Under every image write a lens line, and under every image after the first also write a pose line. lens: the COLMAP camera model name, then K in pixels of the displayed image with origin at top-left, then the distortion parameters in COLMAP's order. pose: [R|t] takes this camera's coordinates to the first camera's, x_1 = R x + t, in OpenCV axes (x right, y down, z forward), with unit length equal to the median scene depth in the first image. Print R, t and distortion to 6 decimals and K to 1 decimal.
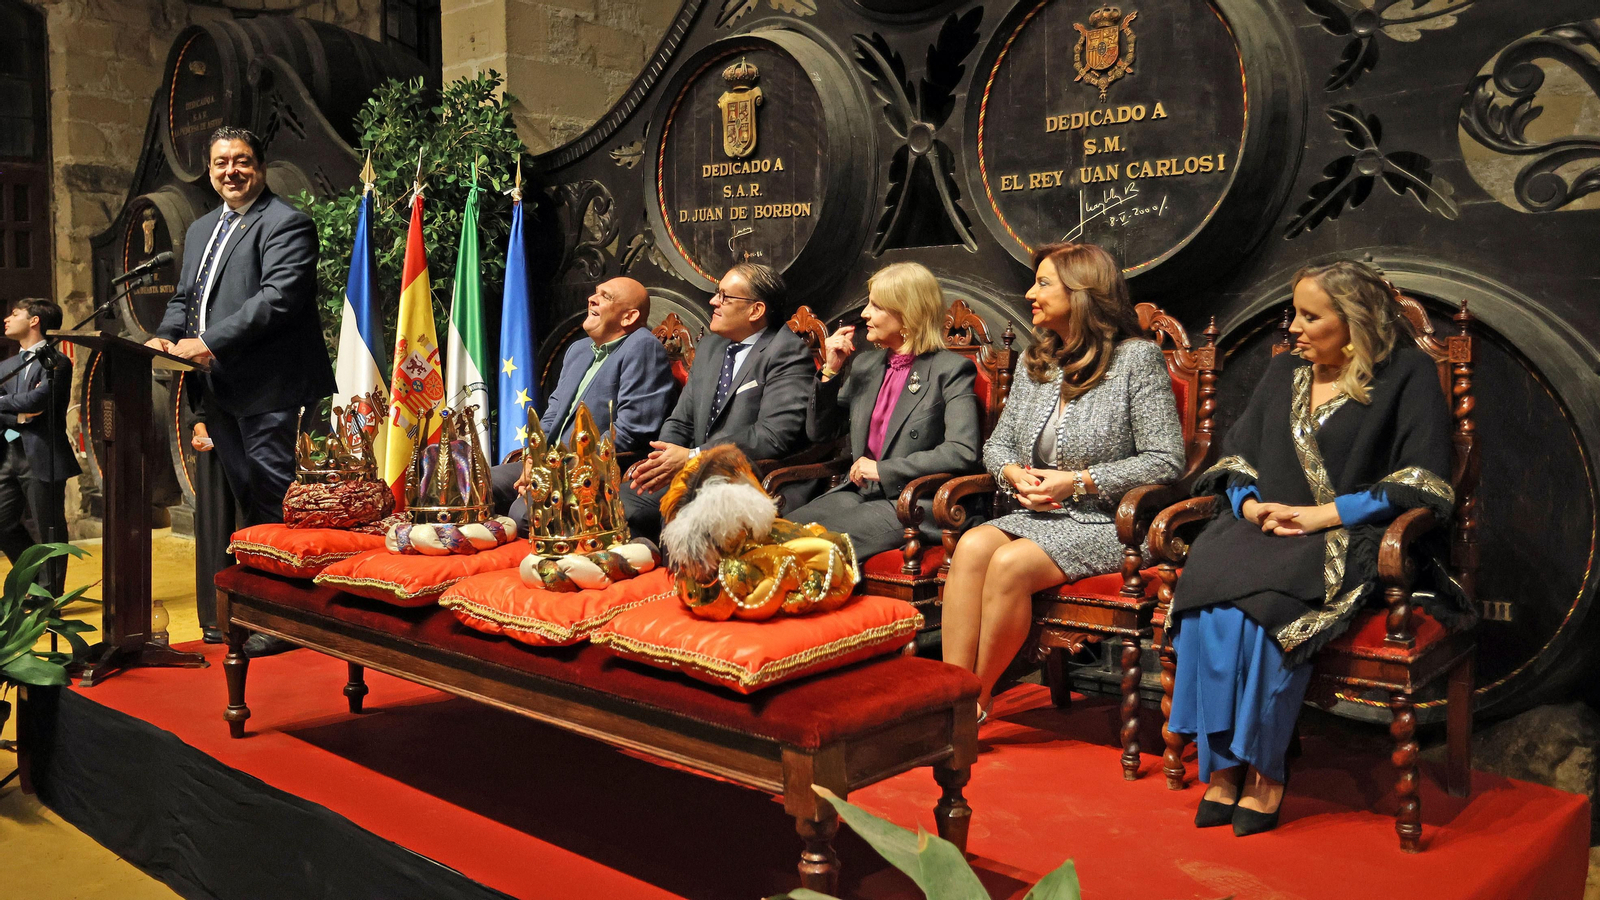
lens RADIAL K [[1385.5, 0, 754.6], [0, 1385.5, 360.7], [0, 0, 1]] dist [-0.030310, 0.093324]
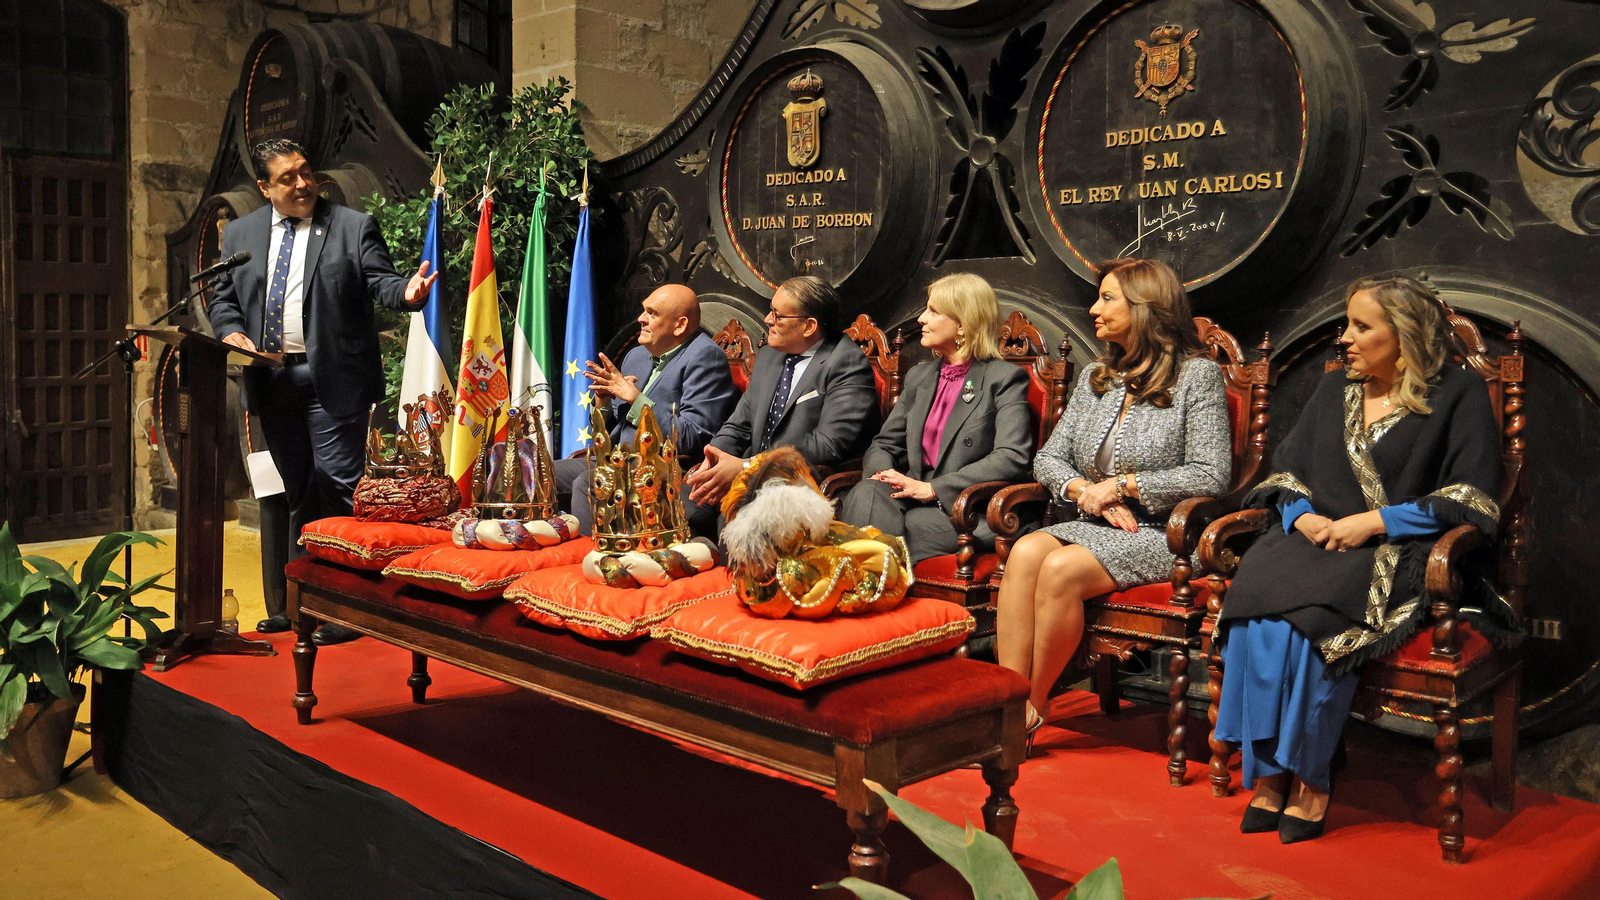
lens RADIAL K [[1374.7, 0, 785.0], [0, 1374.7, 367.4], [0, 0, 1]] dist [-0.029412, 0.094501]
pose [[0.999614, 0.018866, -0.020379, -0.000821], [-0.018871, 0.999822, -0.000070, 0.000584], [0.020374, 0.000454, 0.999792, -0.010294]]
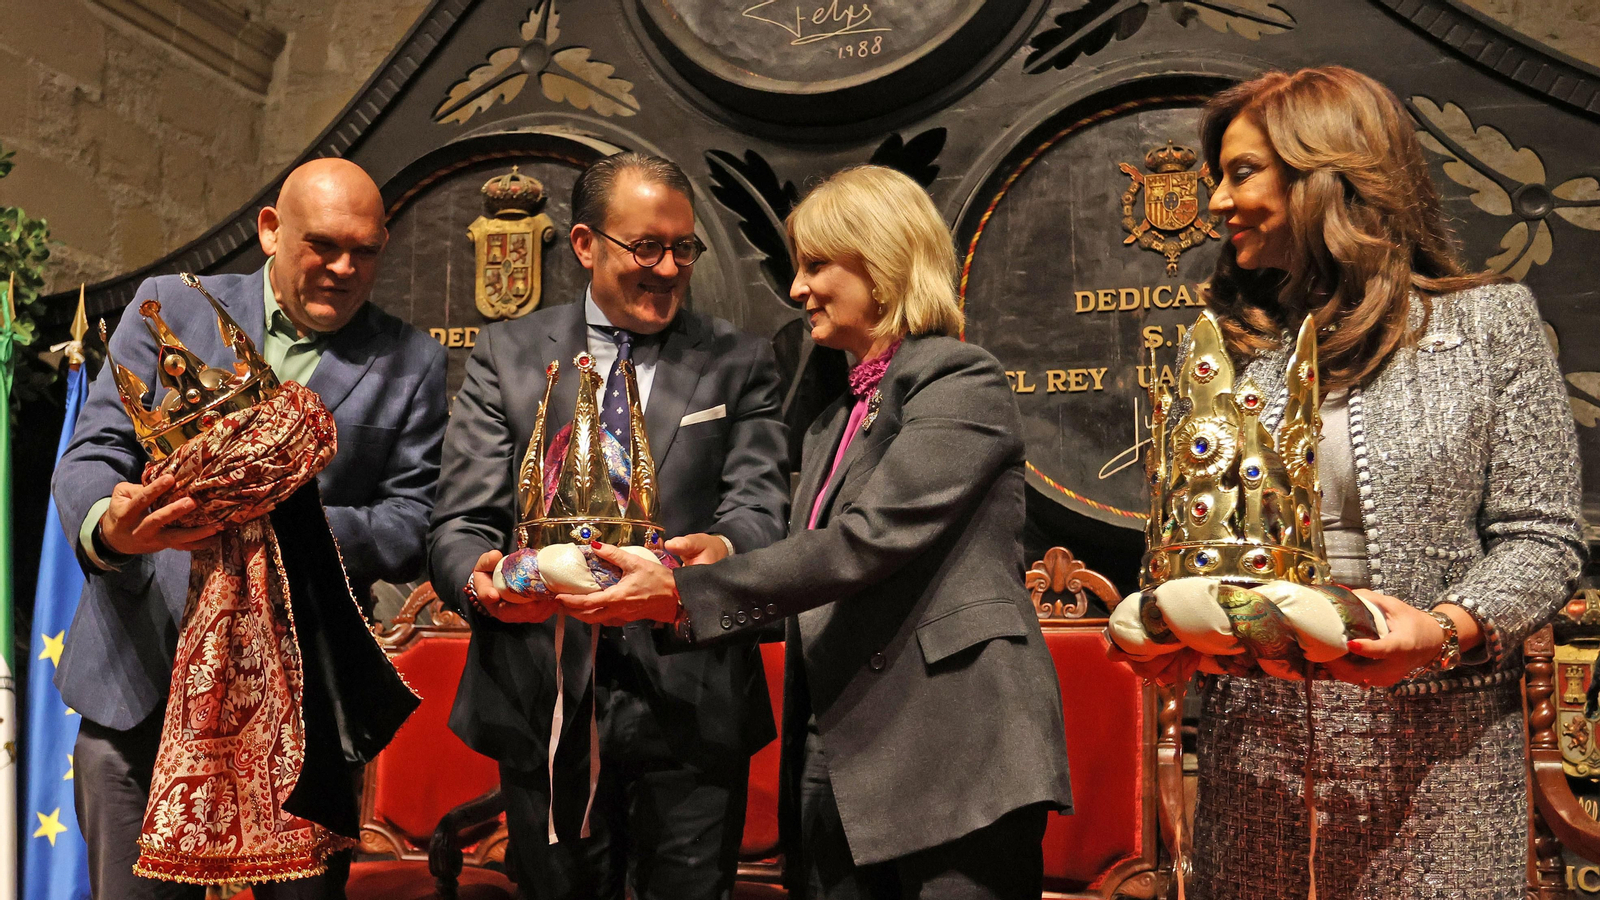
lens RADIAL K [[1672.9, 0, 691.3], [0, 1672.9, 485.7], [0, 0, 1]] dist [-0.027616, 0.093571]
pose [[0.895163, 0.049543, 0.442977, -0.328938], [-0.005587, 0.994973, -0.099990, 0.006222], [-0.445704, 0.087032, 0.890939, 0.346915]]
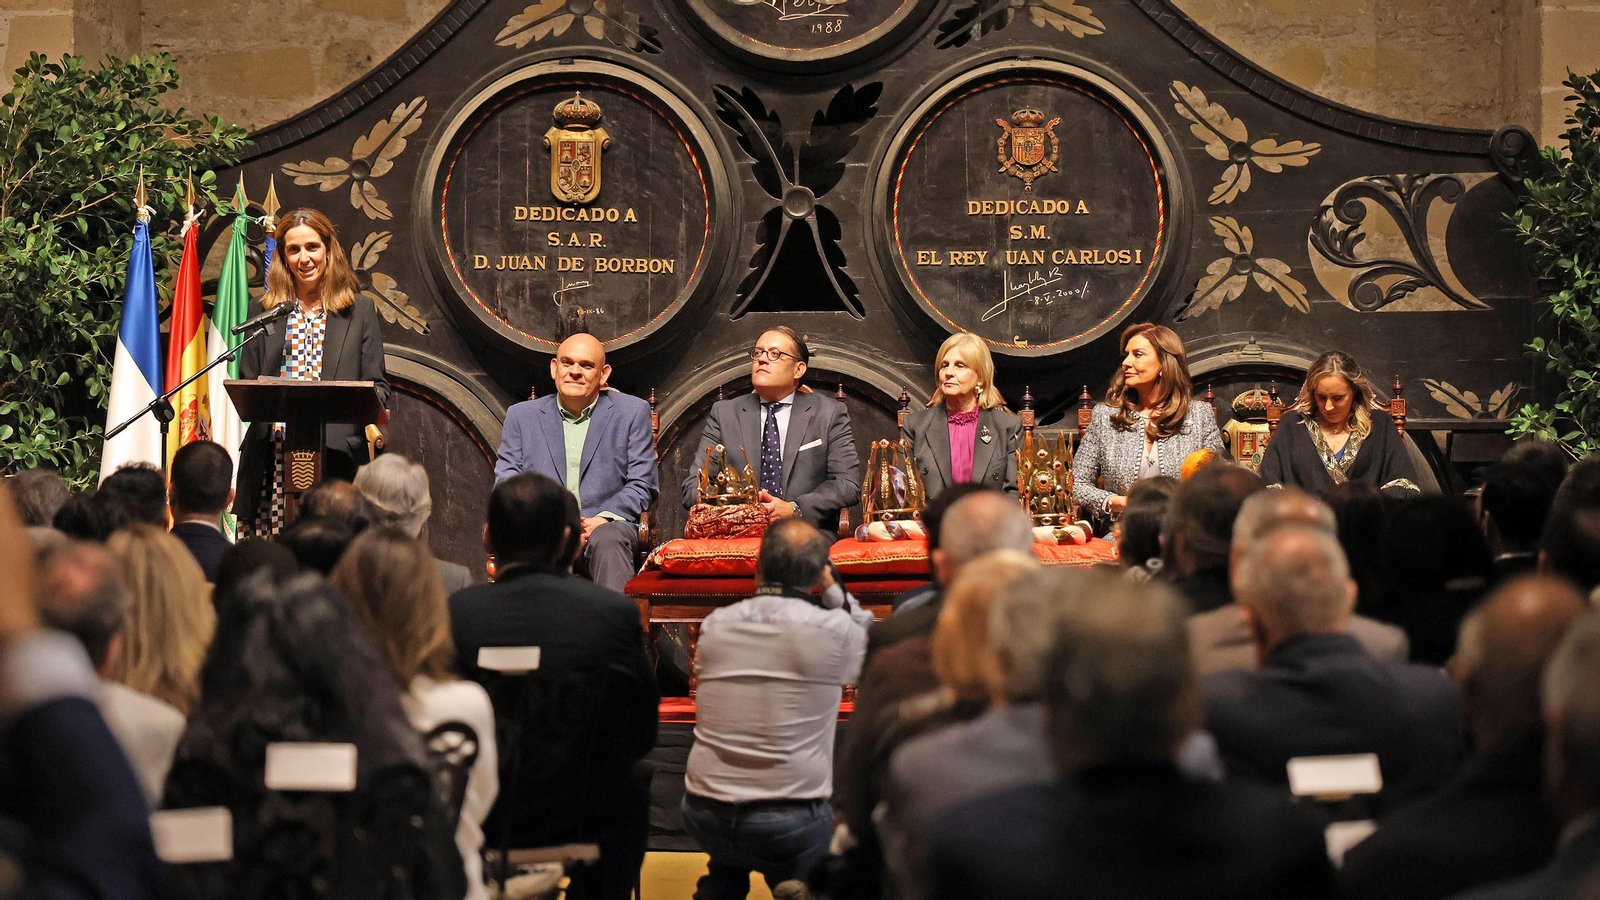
lens RADIAL K [[4891.4, 0, 800.0], [0, 4891.4, 450.0], [0, 0, 1]] dist [0.187246, 2.152409]
pose [[0.753295, 0.009214, 0.657618, -2.416690], [0.009172, 0.999657, -0.024512, 0.112788], [-0.657619, 0.024496, 0.752952, -1.804462]]
